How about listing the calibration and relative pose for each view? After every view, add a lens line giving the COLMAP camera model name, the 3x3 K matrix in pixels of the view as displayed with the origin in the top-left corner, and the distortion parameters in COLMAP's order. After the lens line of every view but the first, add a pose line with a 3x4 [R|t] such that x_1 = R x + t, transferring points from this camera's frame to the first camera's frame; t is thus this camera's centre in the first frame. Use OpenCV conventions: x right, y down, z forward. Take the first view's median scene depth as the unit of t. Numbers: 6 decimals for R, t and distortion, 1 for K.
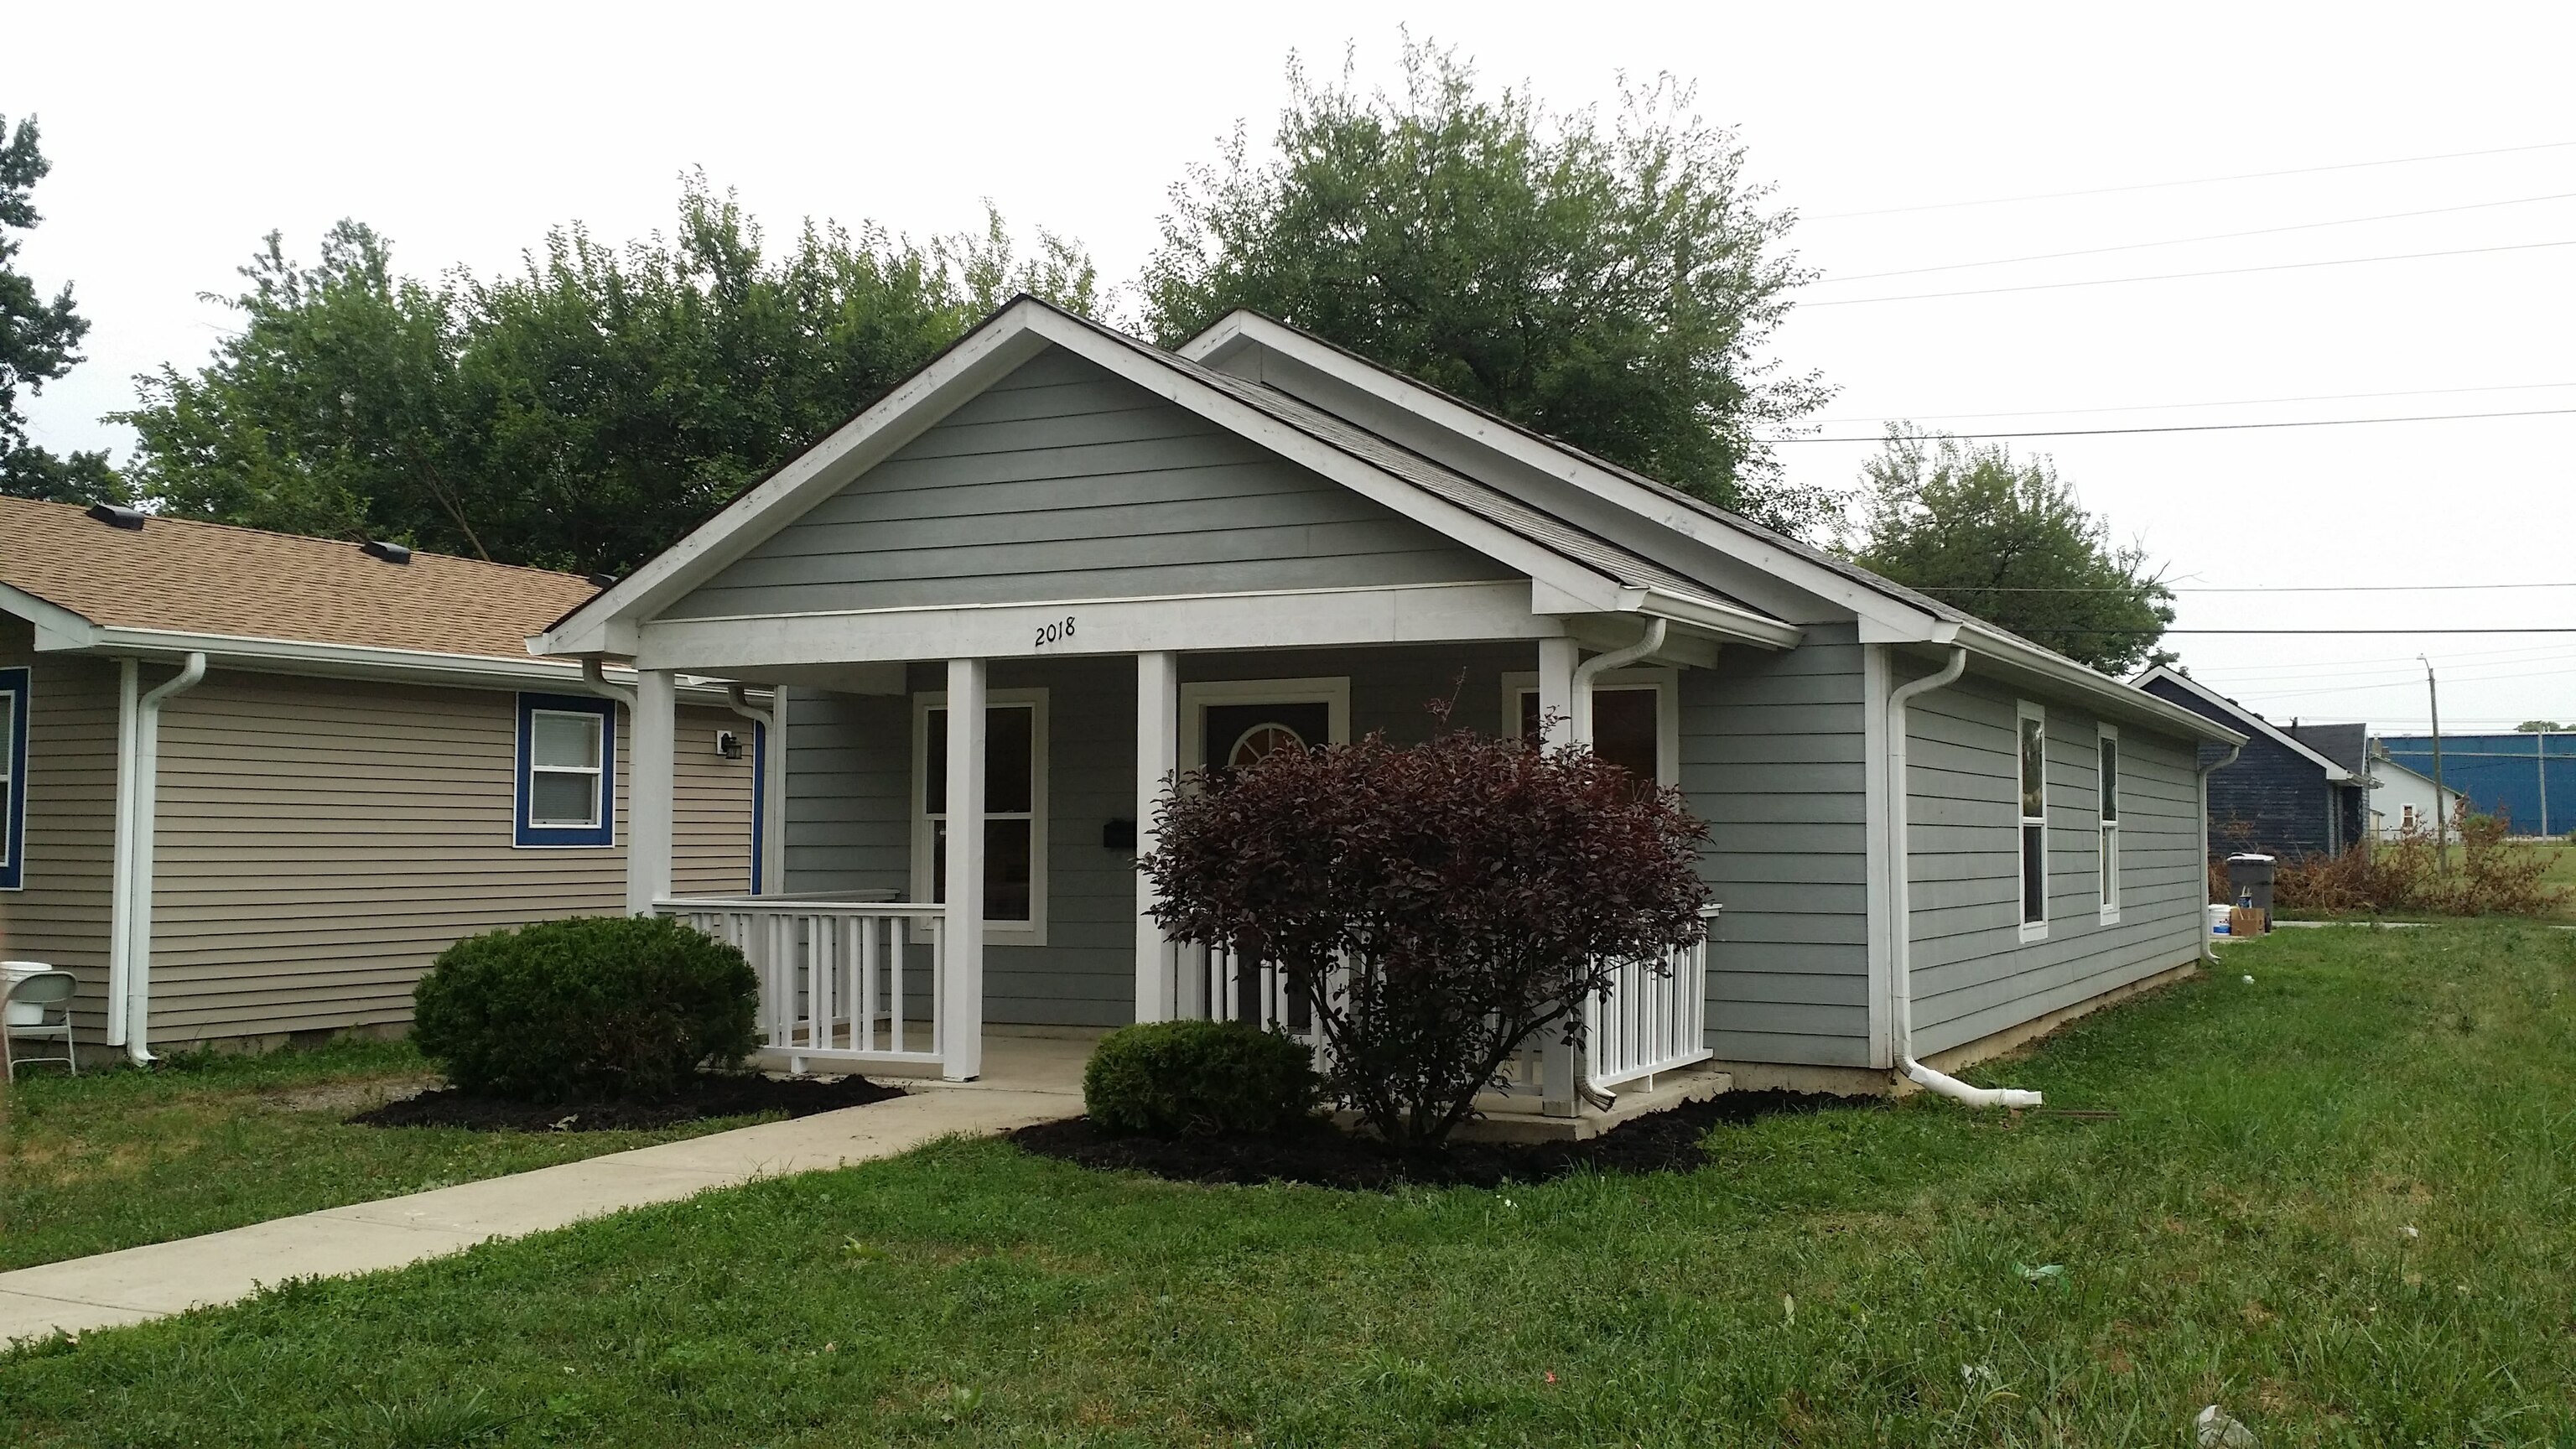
lens RADIAL K [[2393.6, 0, 1288.0], [0, 2393.6, 724.5], [0, 0, 1]] dist [0.122690, -0.333540]
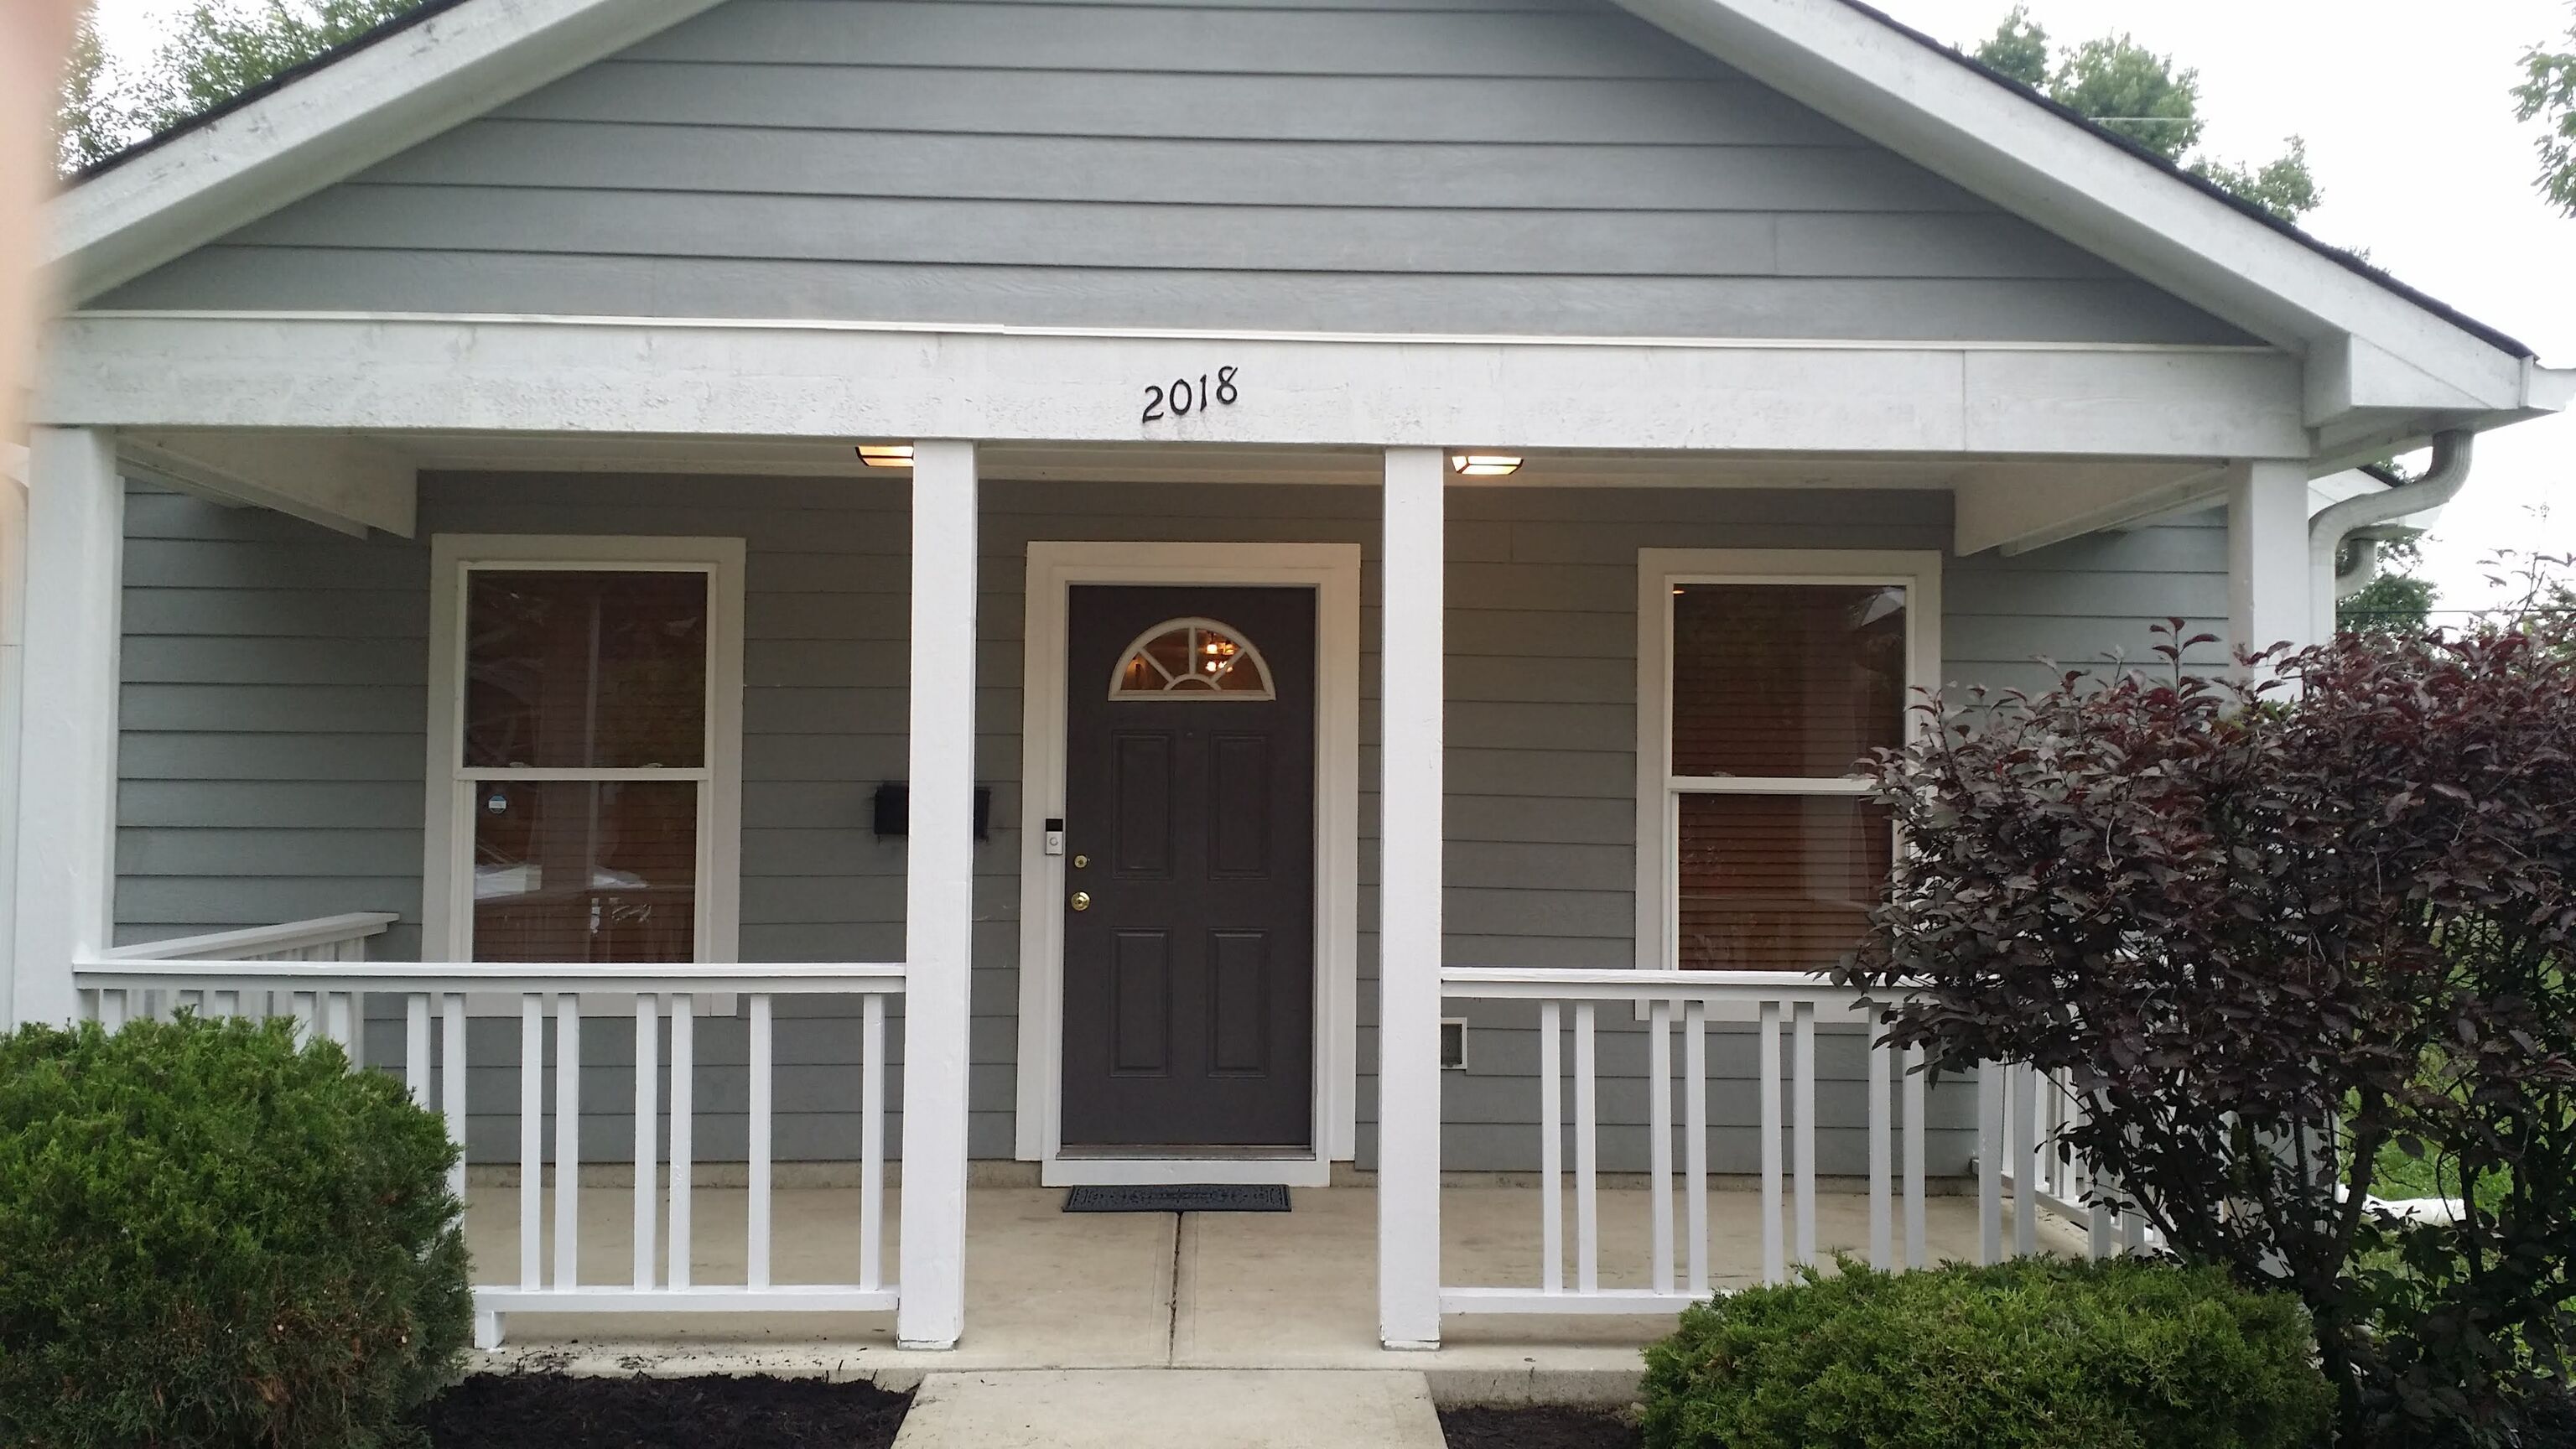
lens RADIAL K [[2387.5, 0, 1288.0], [0, 2387.5, 724.5], [0, 0, 1]] dist [0.132528, -0.310121]
pose [[0.877930, 0.022134, 0.478278, -0.293180], [-0.030050, 0.999509, 0.008904, 0.021224], [-0.477846, -0.022190, 0.878164, 0.543338]]
